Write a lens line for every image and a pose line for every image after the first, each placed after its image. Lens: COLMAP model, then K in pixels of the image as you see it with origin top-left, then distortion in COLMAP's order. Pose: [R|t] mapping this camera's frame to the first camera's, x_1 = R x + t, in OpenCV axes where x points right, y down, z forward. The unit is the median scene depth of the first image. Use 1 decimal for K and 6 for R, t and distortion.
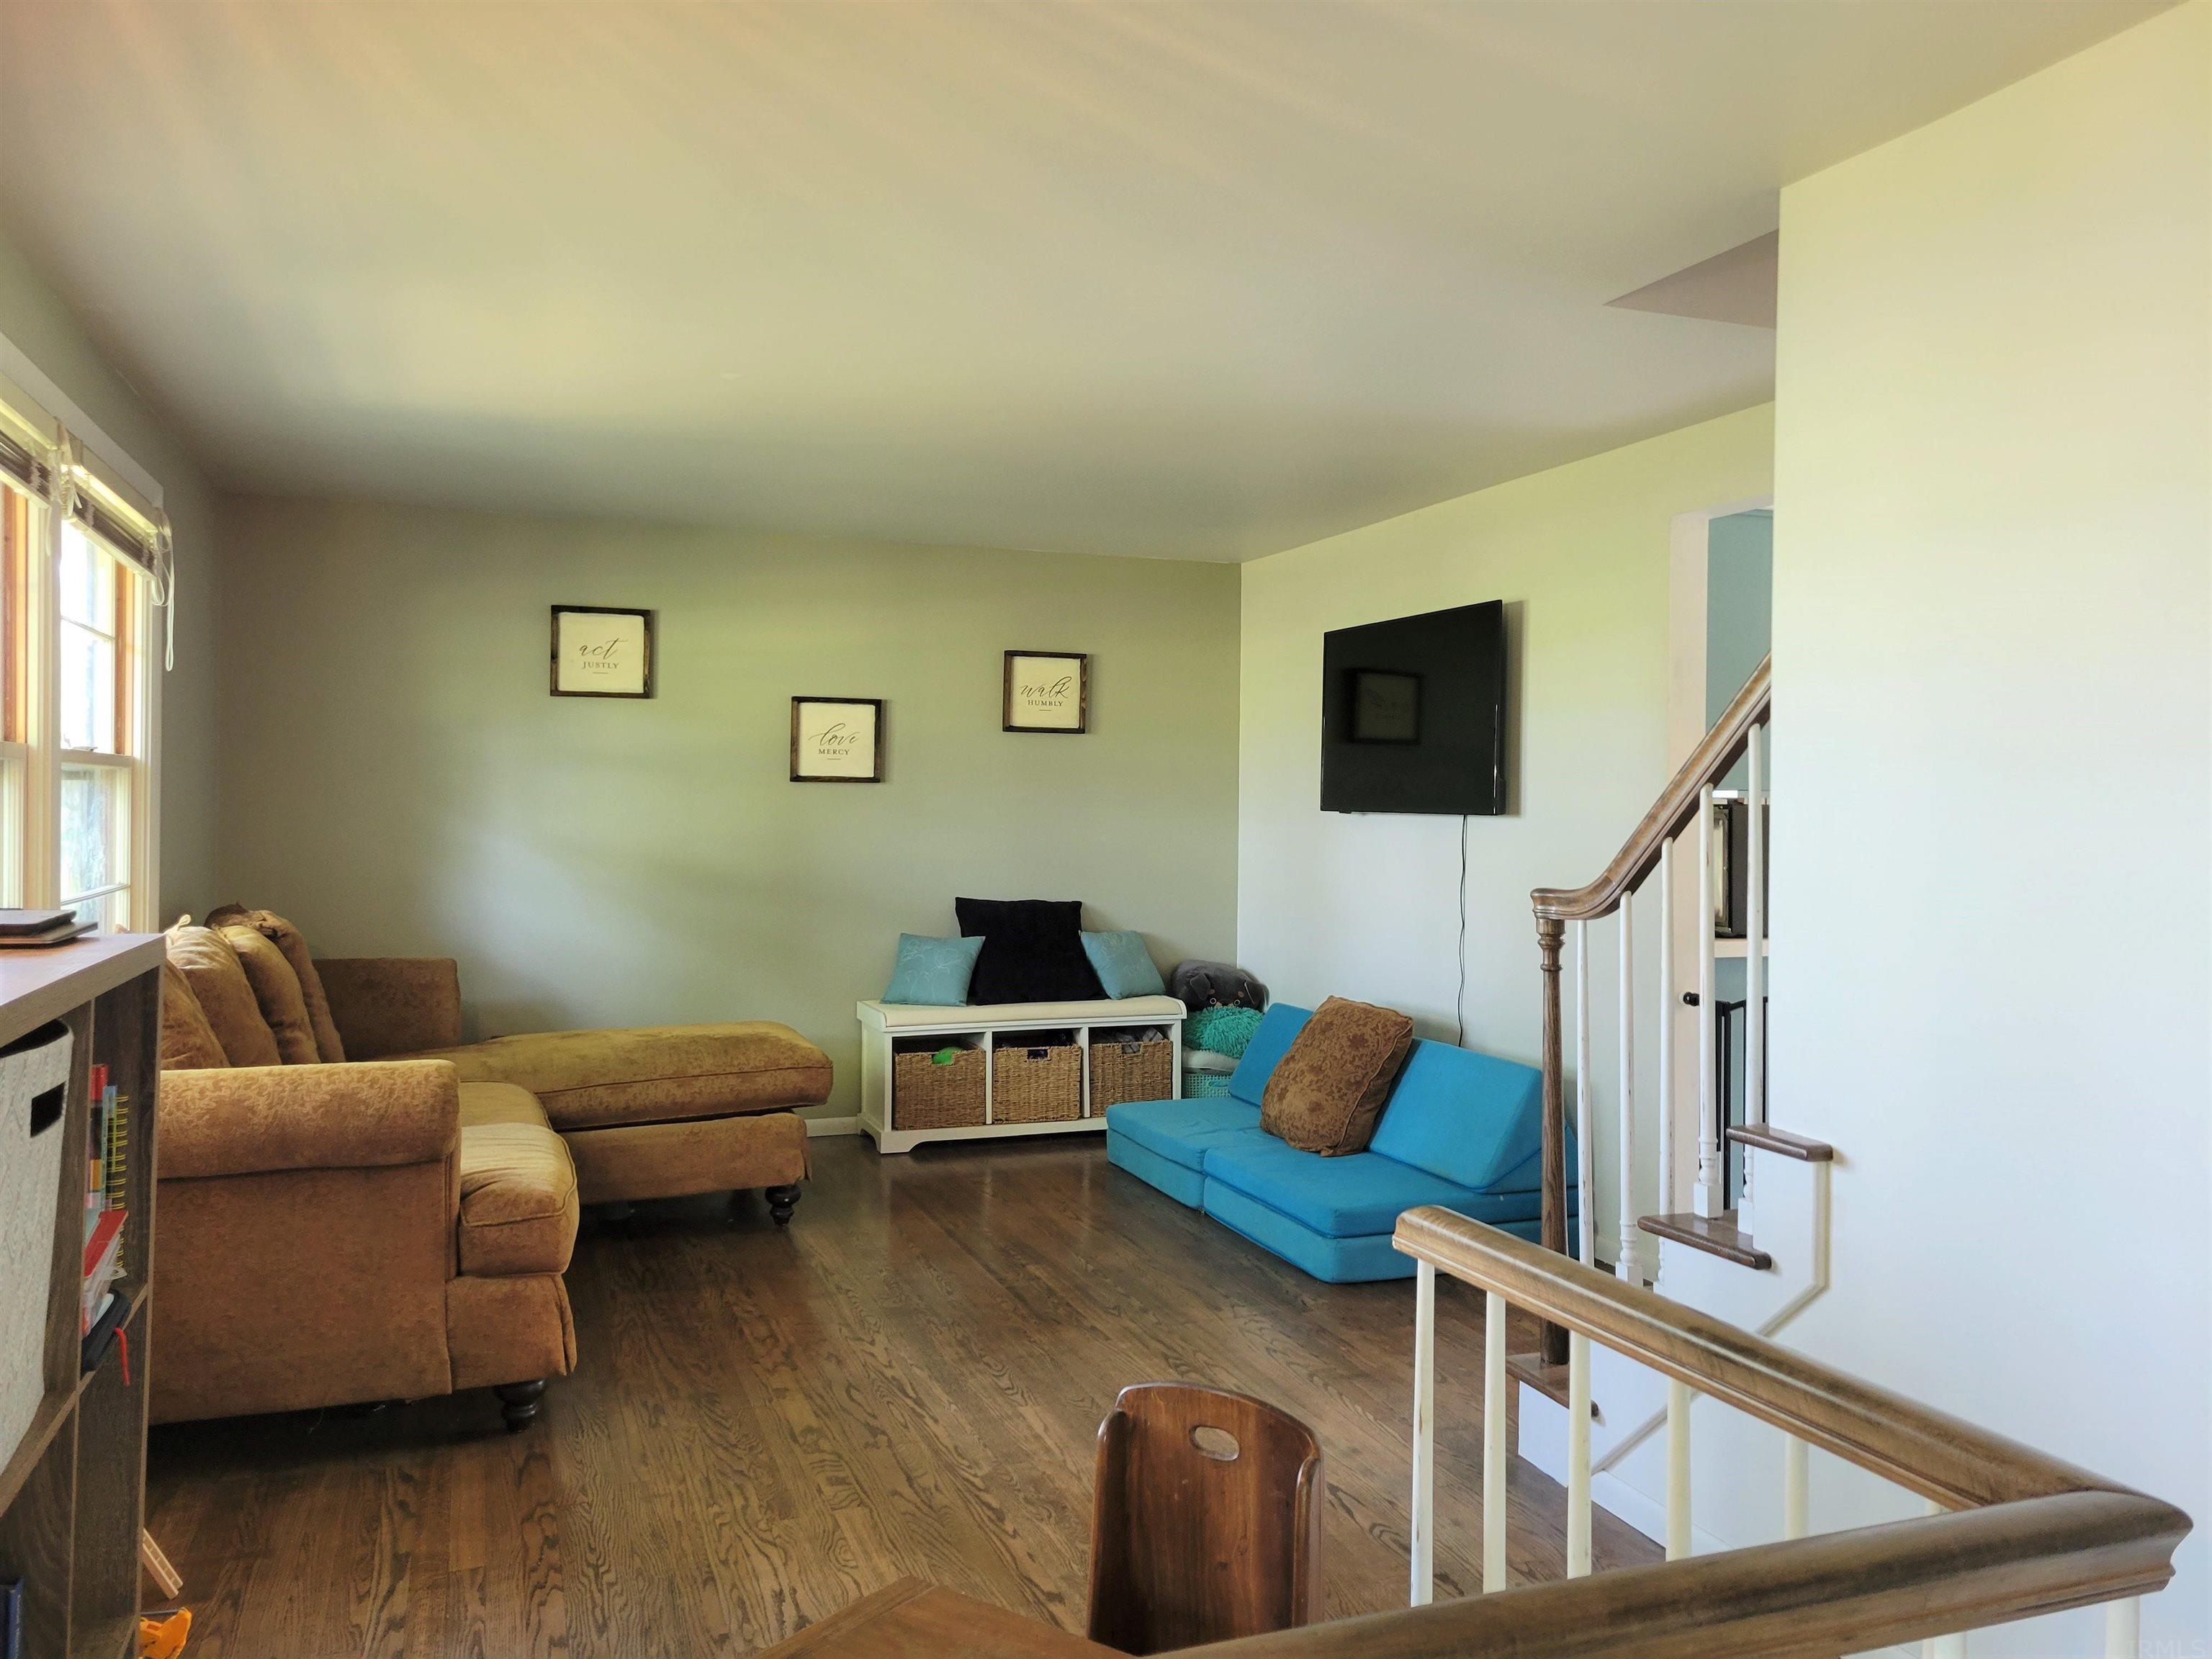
lens RADIAL K [[1720.2, 0, 1144.9], [0, 1720.2, 825.1], [0, 0, 1]] dist [0.031515, -0.004860]
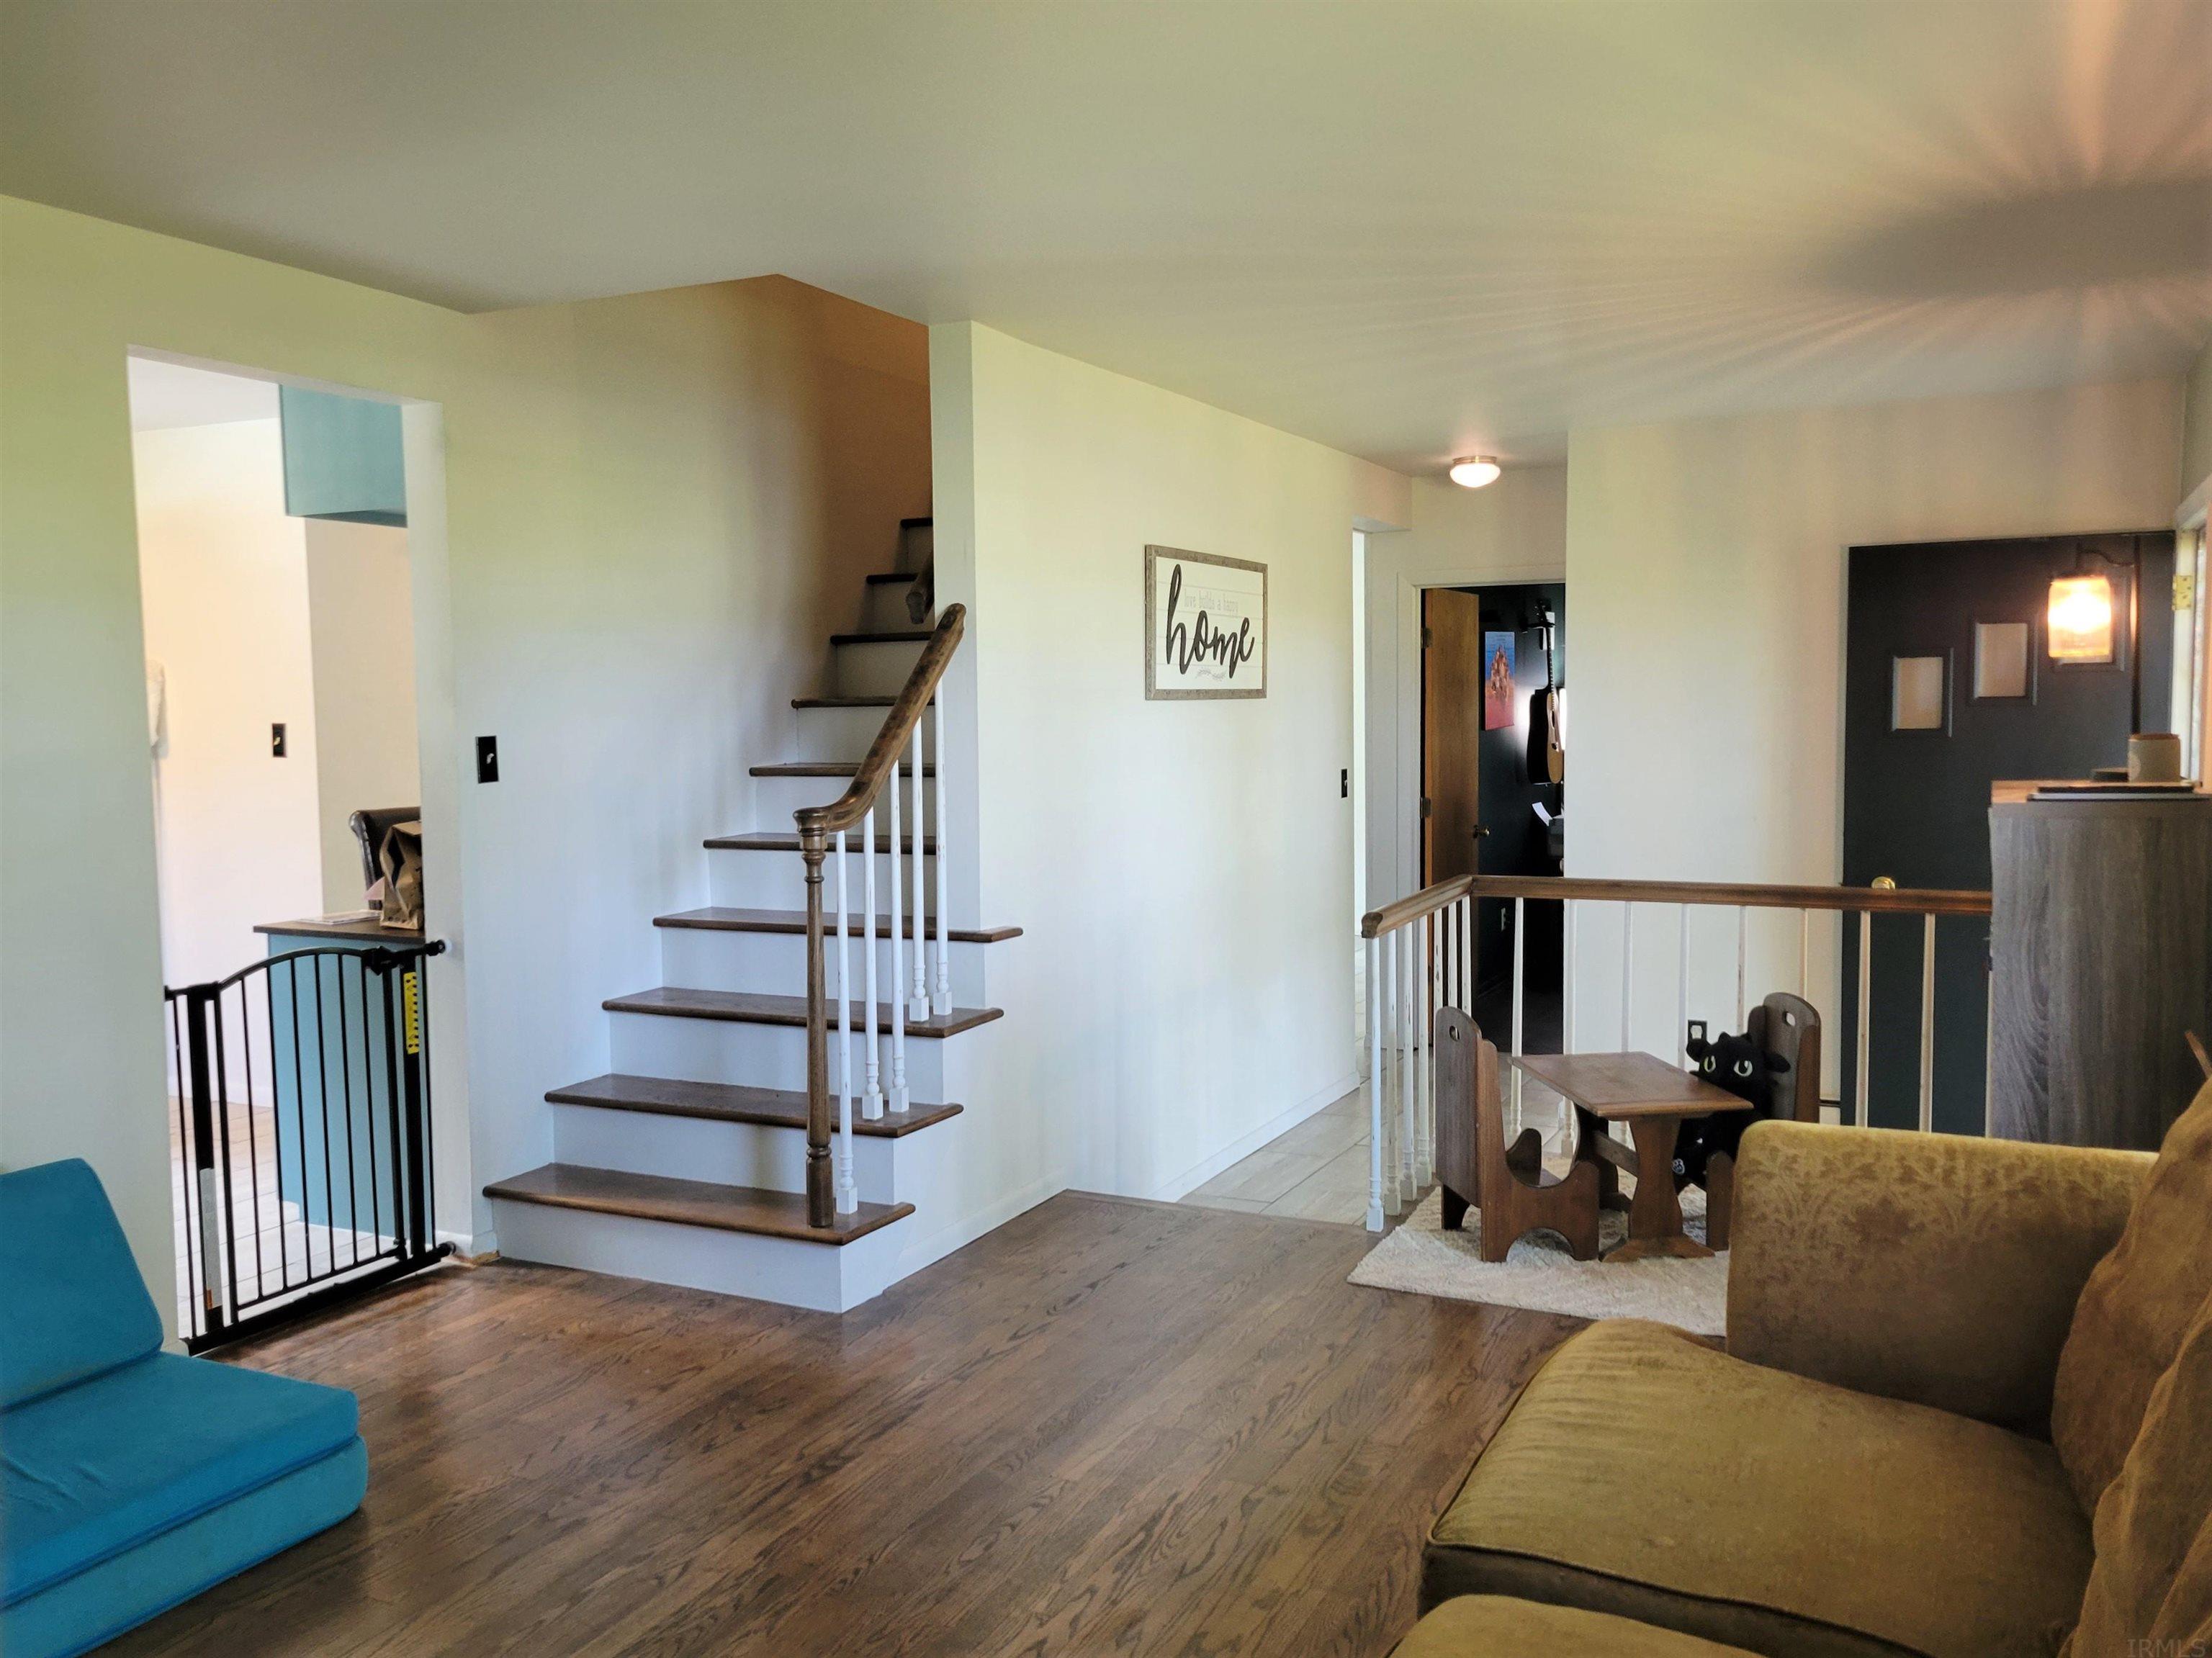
lens RADIAL K [[1720.0, 0, 1144.9], [0, 1720.0, 824.6], [0, 0, 1]] dist [0.031515, -0.004860]
pose [[-0.684876, -0.055474, 0.726545, -0.398254], [0.017786, 0.995528, 0.092778, -0.027917], [-0.728443, 0.076464, -0.680826, 0.891817]]
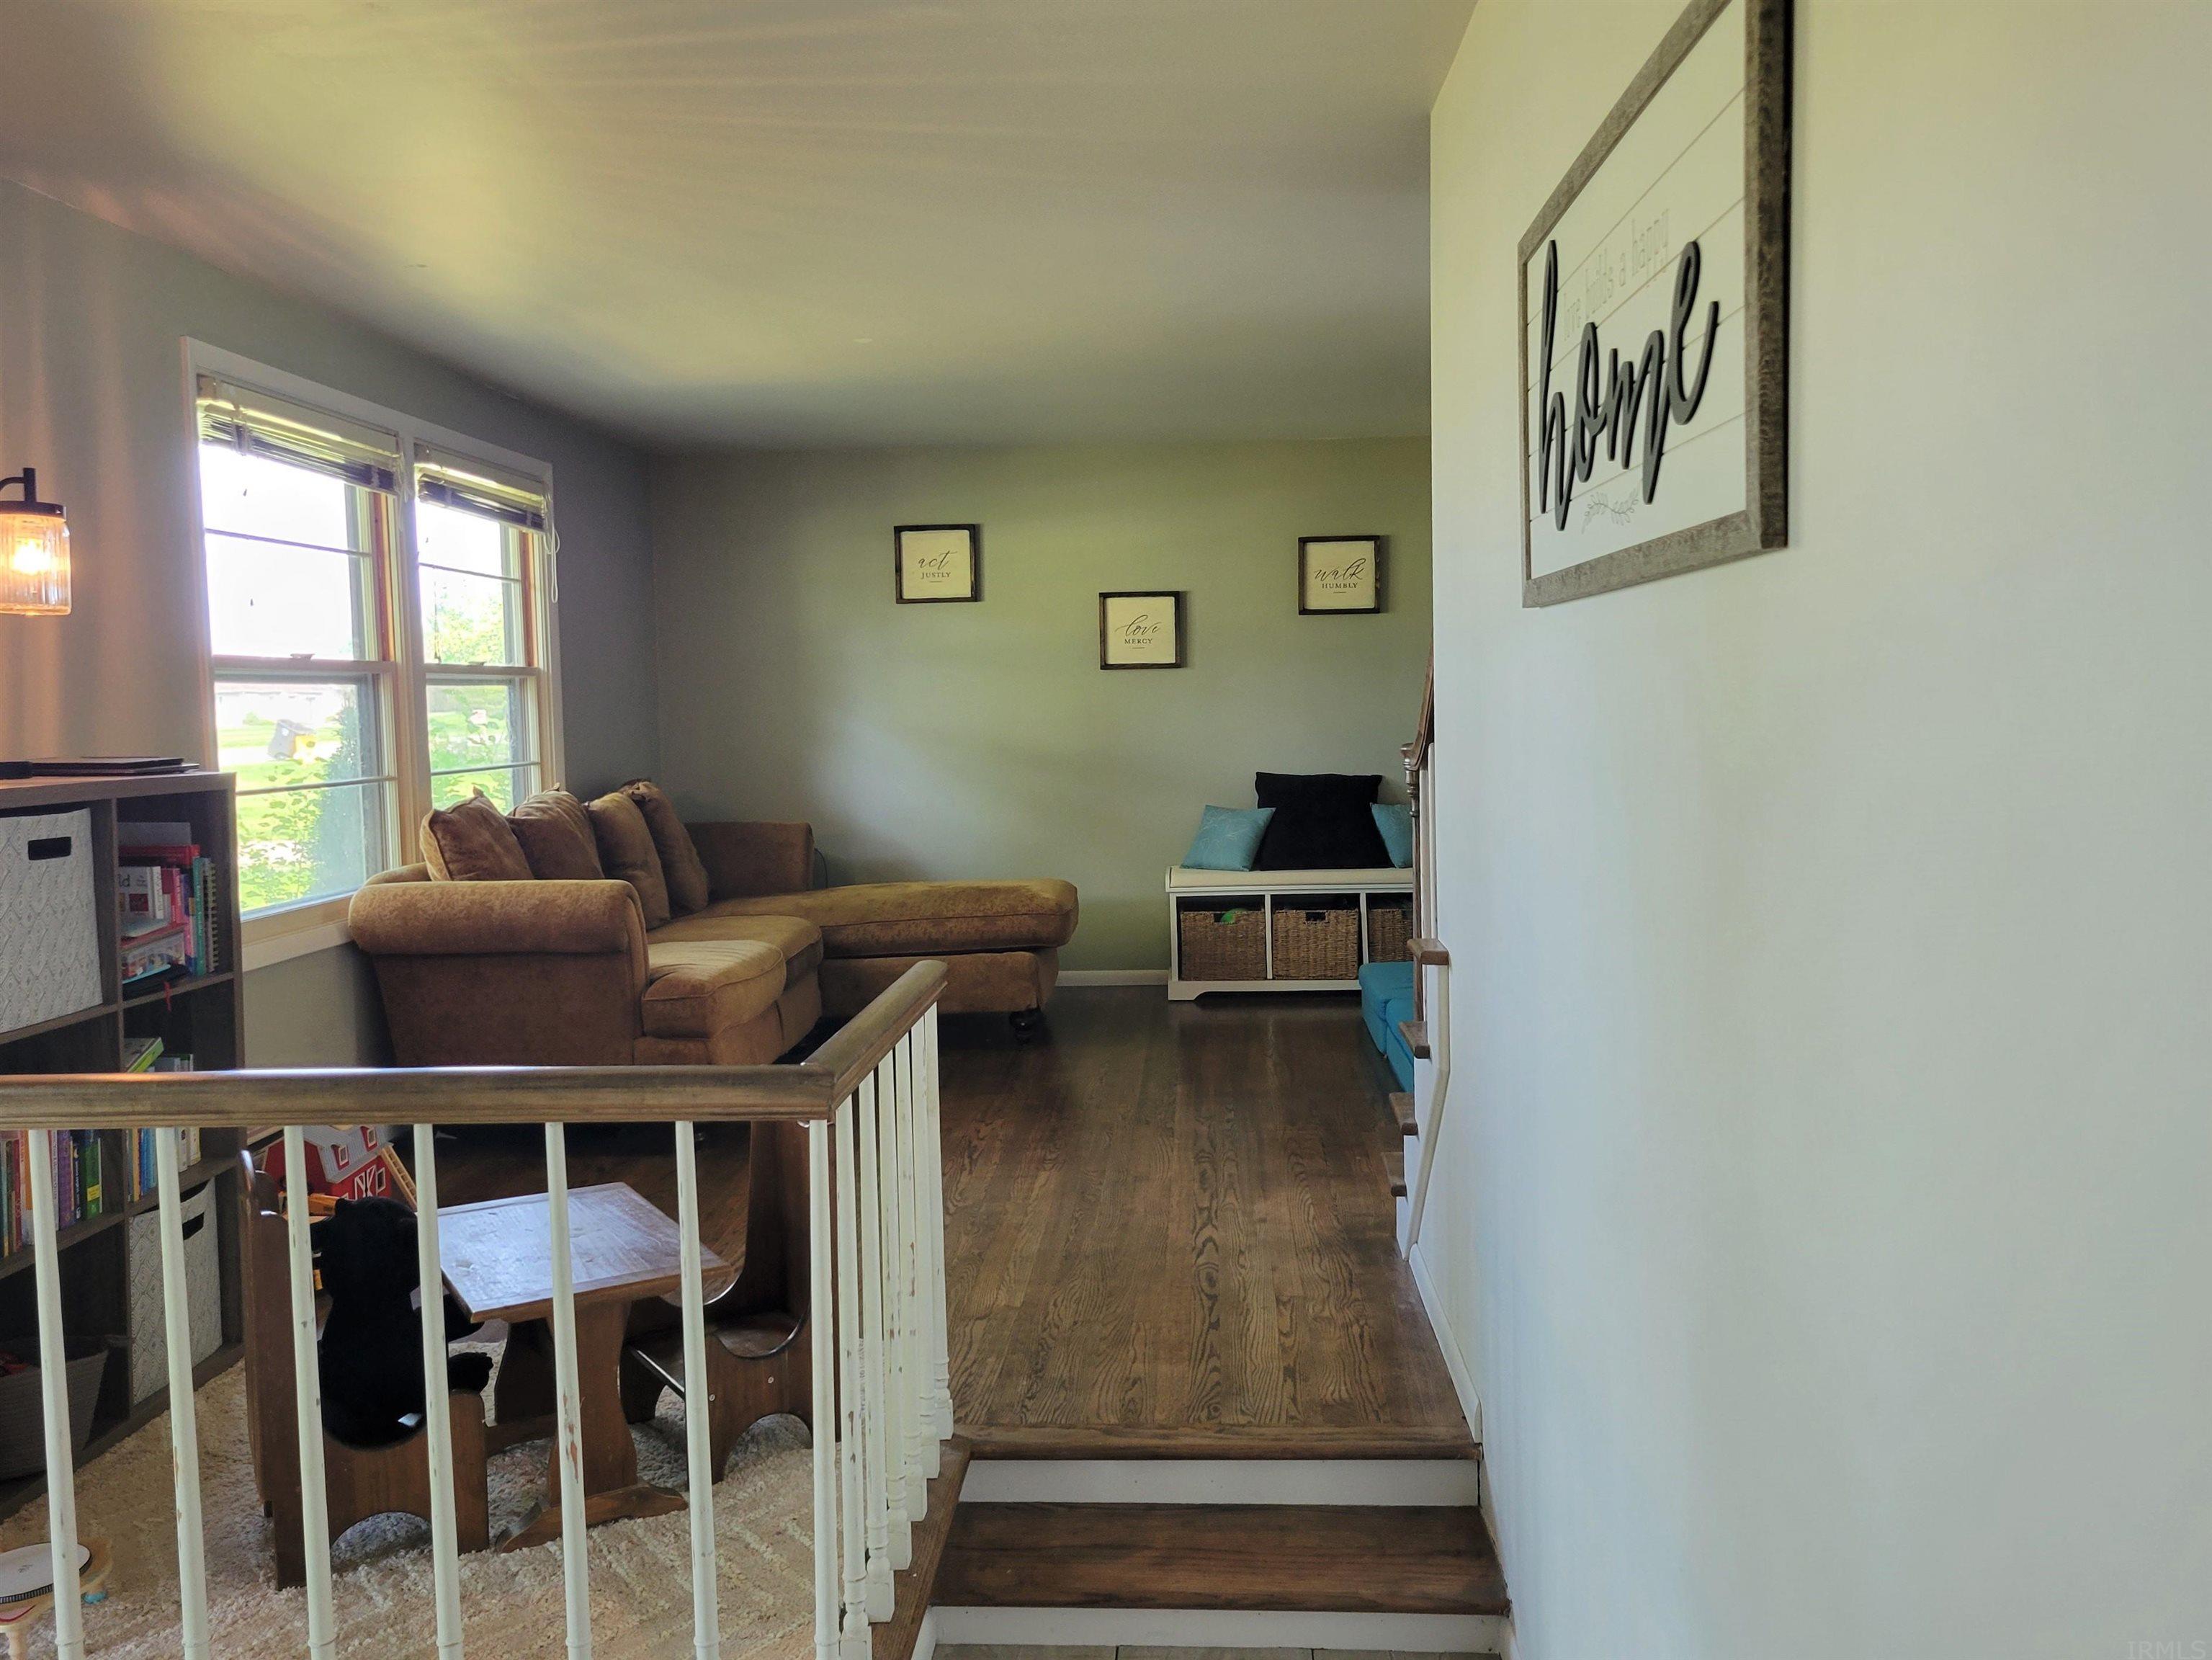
lens RADIAL K [[1832.4, 0, 1105.4], [0, 1832.4, 871.5], [0, 0, 1]] dist [0.006150, 0.000456]
pose [[0.908551, 0.010858, -0.417632, 0.303448], [0.023876, 0.996679, 0.077855, 0.013117], [0.417090, -0.080706, 0.905275, -0.088989]]
